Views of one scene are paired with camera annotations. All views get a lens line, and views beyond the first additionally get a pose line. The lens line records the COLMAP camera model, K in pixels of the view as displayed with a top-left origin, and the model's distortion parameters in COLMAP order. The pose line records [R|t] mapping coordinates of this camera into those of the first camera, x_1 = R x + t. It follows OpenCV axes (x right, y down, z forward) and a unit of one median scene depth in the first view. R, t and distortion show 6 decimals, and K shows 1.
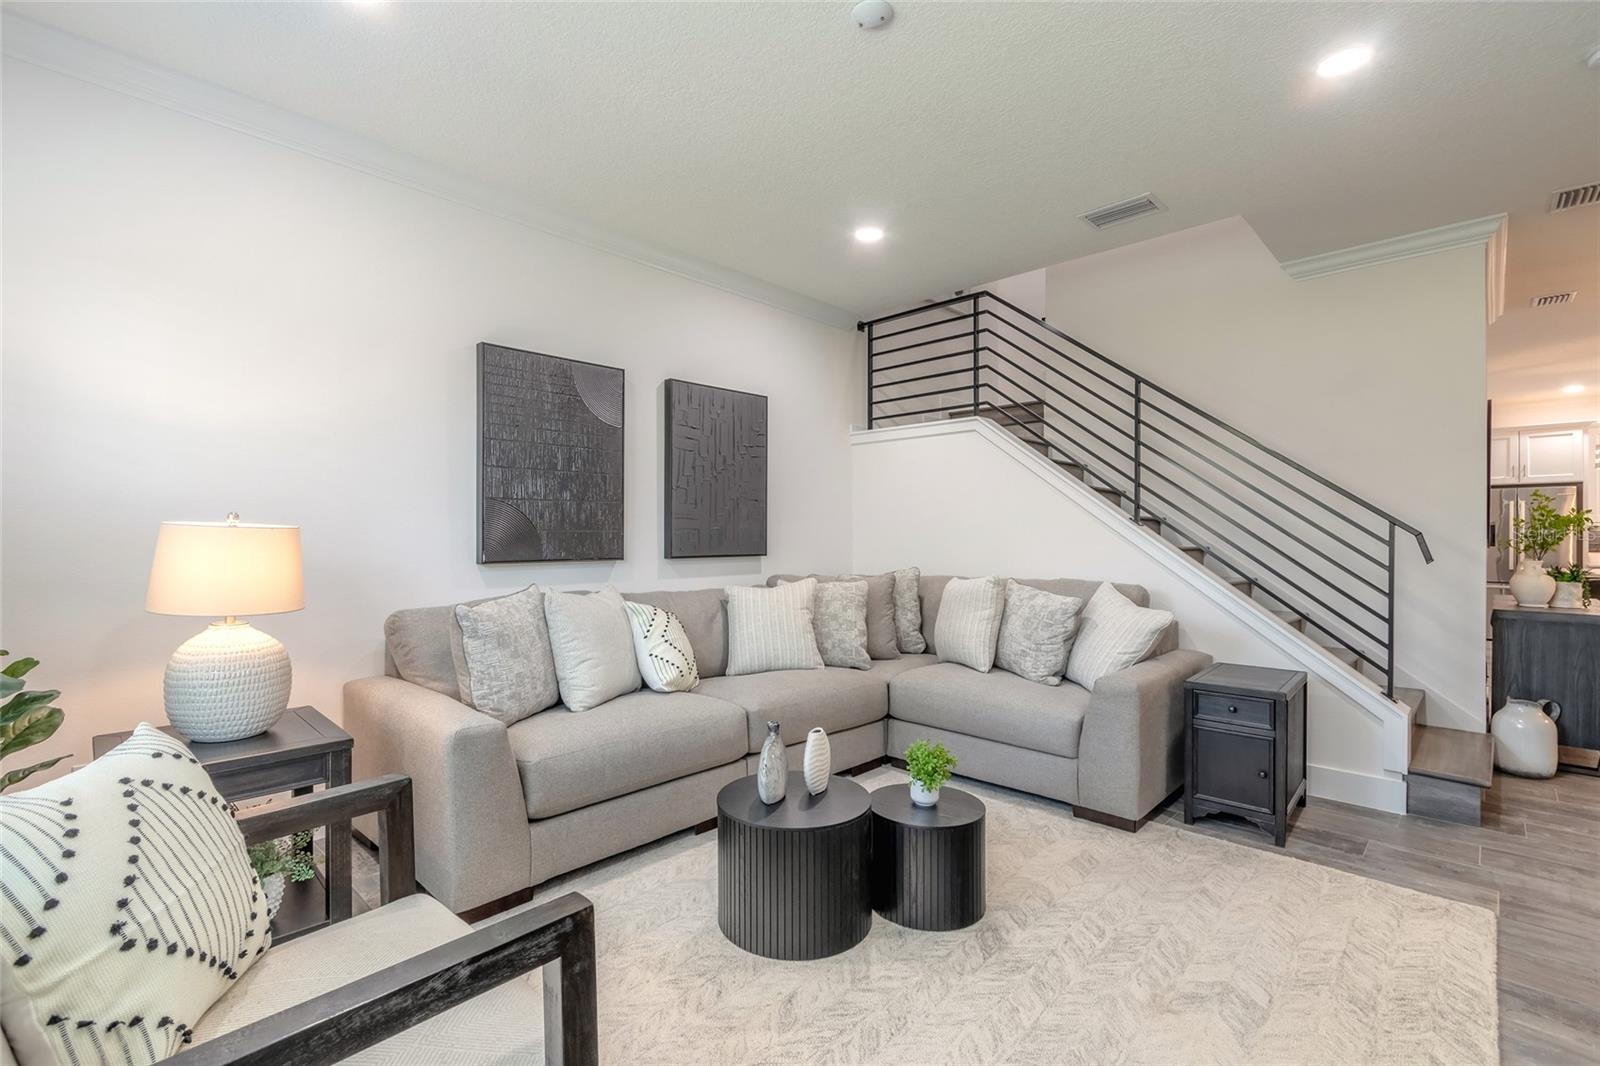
lens RADIAL K [[719.6, 0, 782.5], [0, 719.6, 537.0], [0, 0, 1]] dist [-0.000863, -0.000196]
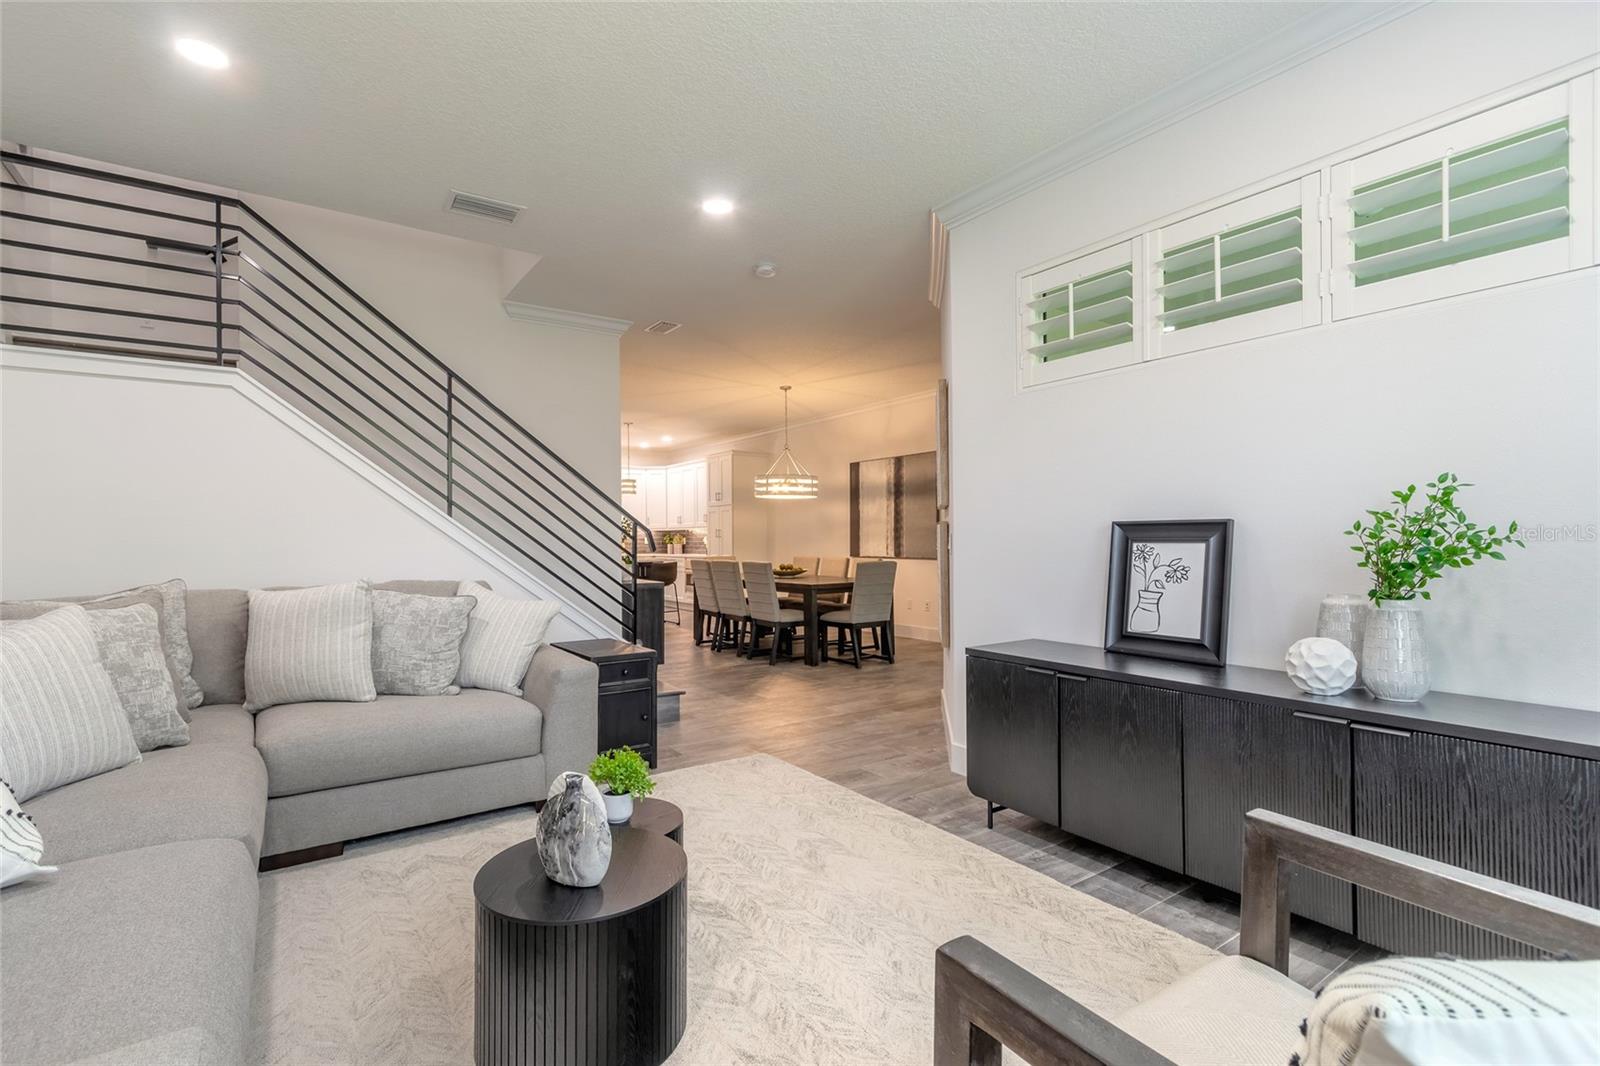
lens RADIAL K [[719.6, 0, 782.5], [0, 719.6, 532.3], [0, 0, 1]] dist [-0.000863, -0.000196]
pose [[0.191250, 0.005740, 0.981525, -0.431710], [0.005289, 0.999962, -0.006878, 0.008209], [-0.981527, 0.006507, 0.191213, 0.405614]]
